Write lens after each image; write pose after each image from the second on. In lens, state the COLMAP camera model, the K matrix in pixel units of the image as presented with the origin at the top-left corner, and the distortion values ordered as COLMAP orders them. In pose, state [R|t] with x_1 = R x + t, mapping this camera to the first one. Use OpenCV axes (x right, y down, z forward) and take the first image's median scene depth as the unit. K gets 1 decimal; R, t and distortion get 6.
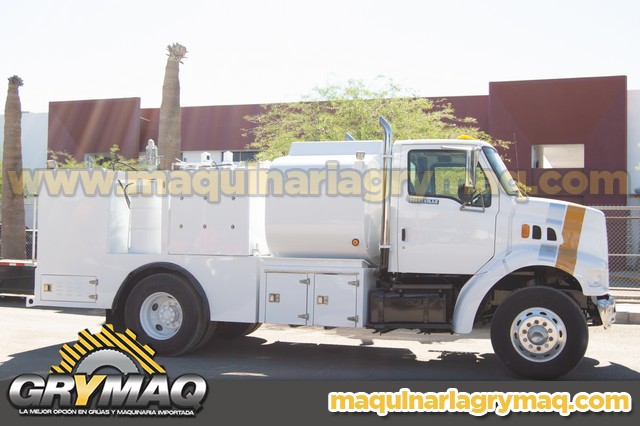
lens RADIAL K [[788.8, 0, 320.0], [0, 788.8, 213.0], [0, 0, 1]] dist [-0.022476, -0.037876]
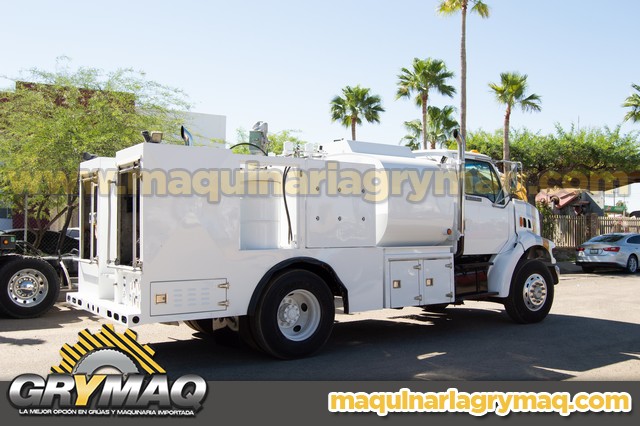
lens RADIAL K [[625.9, 0, 320.0], [0, 625.9, 213.0], [0, 0, 1]] dist [-0.043064, -0.002484]
pose [[0.602119, 0.007376, 0.798372, -0.838272], [-0.015441, 0.999878, 0.002408, 0.009319], [-0.798257, -0.013778, 0.602160, 0.583957]]
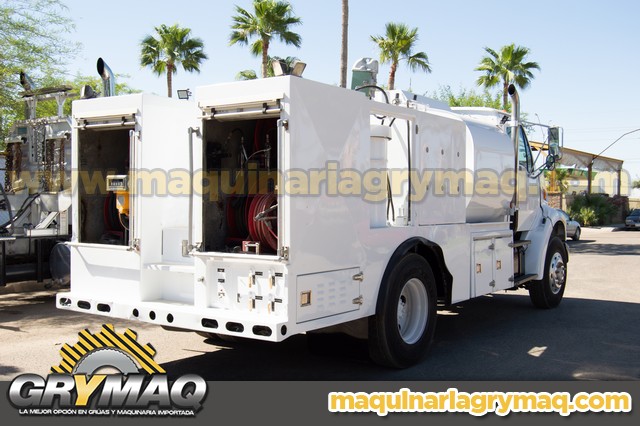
lens RADIAL K [[732.2, 0, 320.0], [0, 732.2, 213.0], [0, 0, 1]] dist [-0.093799, 0.006561]
pose [[0.296094, -0.026195, 0.954800, -0.936017], [-0.030535, 0.998853, 0.036873, 0.019940], [-0.954671, -0.040072, 0.294954, 0.960281]]
